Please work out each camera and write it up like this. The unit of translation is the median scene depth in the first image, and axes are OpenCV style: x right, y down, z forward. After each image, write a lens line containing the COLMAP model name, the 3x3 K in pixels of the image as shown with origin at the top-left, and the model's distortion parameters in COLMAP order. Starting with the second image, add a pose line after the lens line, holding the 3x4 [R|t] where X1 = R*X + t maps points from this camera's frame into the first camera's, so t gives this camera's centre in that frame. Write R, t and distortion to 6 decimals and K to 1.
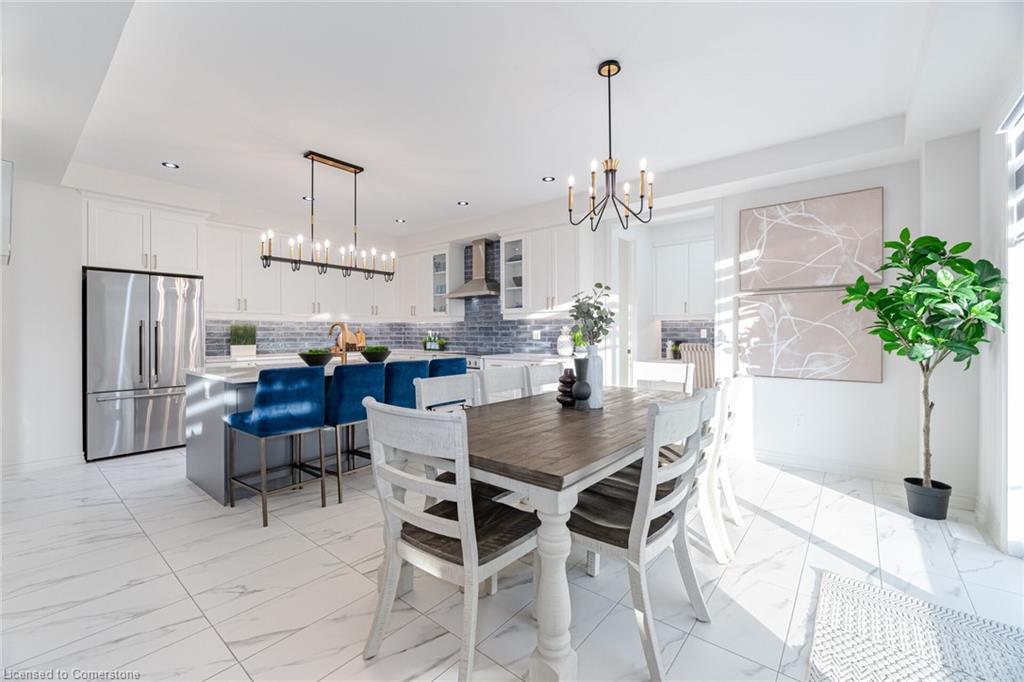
lens RADIAL K [[420.1, 0, 508.6], [0, 420.1, 332.2], [0, 0, 1]] dist [-0.001625, -0.000346]
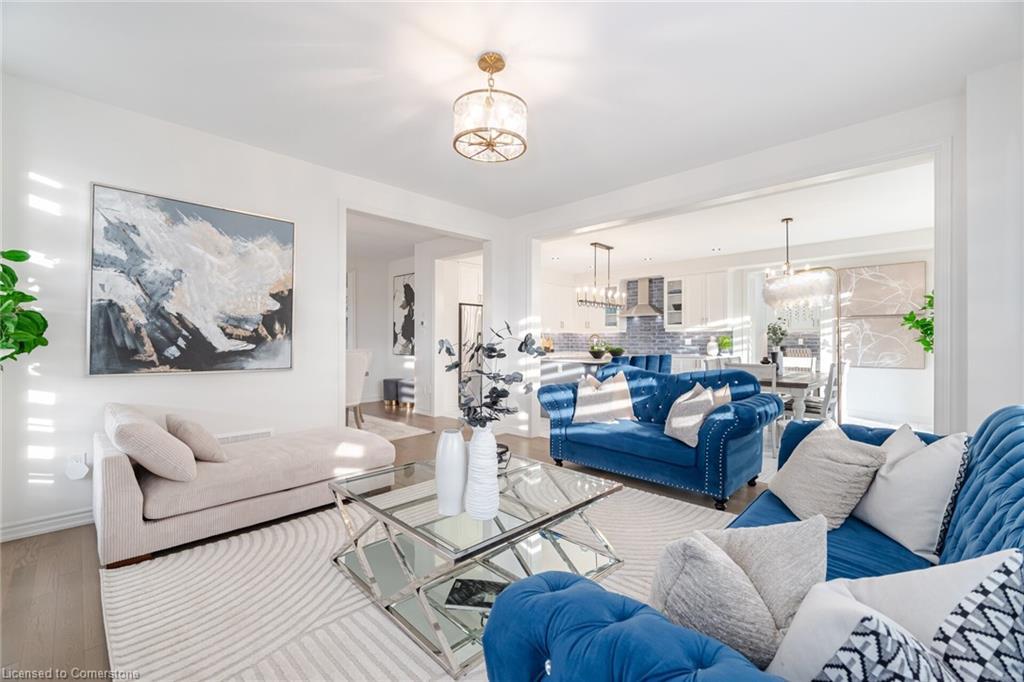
lens RADIAL K [[420.1, 0, 515.8], [0, 420.1, 339.0], [0, 0, 1]] dist [-0.001625, -0.000346]
pose [[0.996802, 0.003467, -0.079834, -0.460446], [-0.003500, 0.999994, -0.000267, -0.001025], [0.079832, 0.000546, 0.996808, -0.600650]]
